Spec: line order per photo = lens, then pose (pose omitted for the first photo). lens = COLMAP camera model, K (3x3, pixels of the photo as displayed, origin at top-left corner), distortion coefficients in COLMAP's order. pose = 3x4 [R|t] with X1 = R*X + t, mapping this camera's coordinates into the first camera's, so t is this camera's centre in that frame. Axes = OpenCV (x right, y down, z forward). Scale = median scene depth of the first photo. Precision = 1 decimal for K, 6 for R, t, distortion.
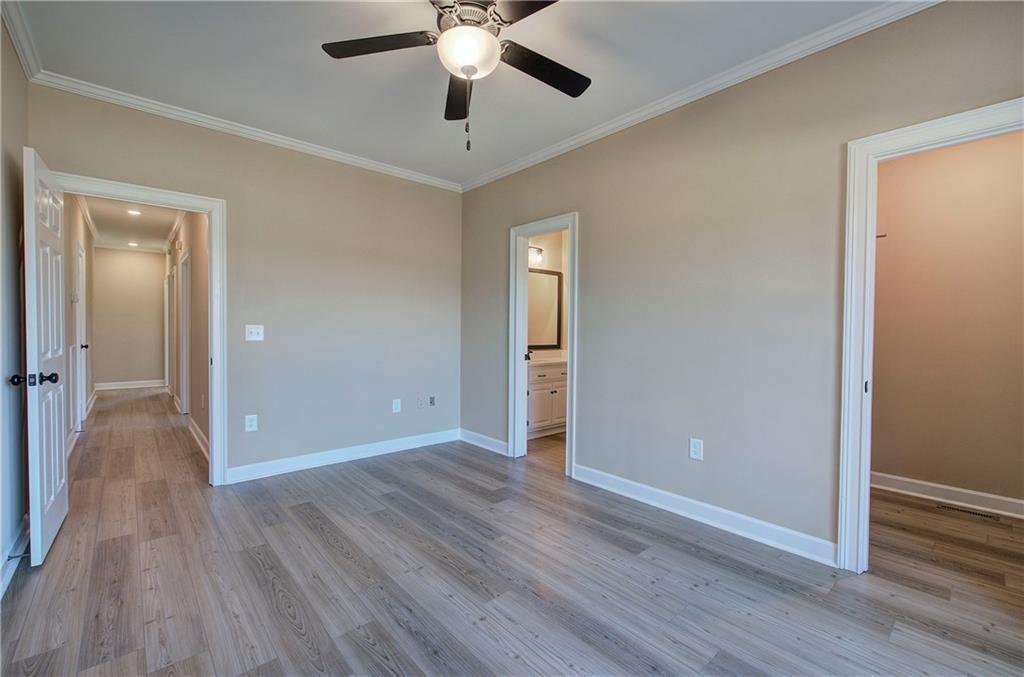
lens RADIAL K [[433.5, 0, 511.0], [0, 433.5, 339.1], [0, 0, 1]] dist [-0.006455, 0.001305]
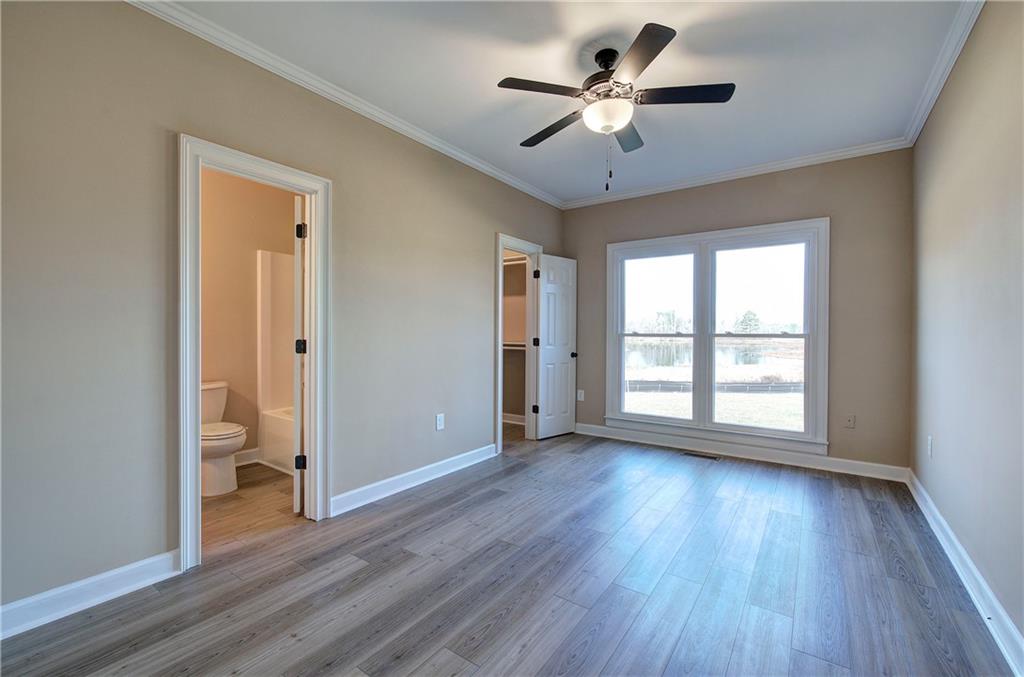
lens RADIAL K [[433.5, 0, 516.4], [0, 433.5, 336.0], [0, 0, 1]] dist [-0.006455, 0.001305]
pose [[-0.238868, -0.014956, 0.970937, -0.886652], [0.013554, 0.999733, 0.018734, -0.024223], [-0.970957, 0.017635, -0.238602, 1.086202]]
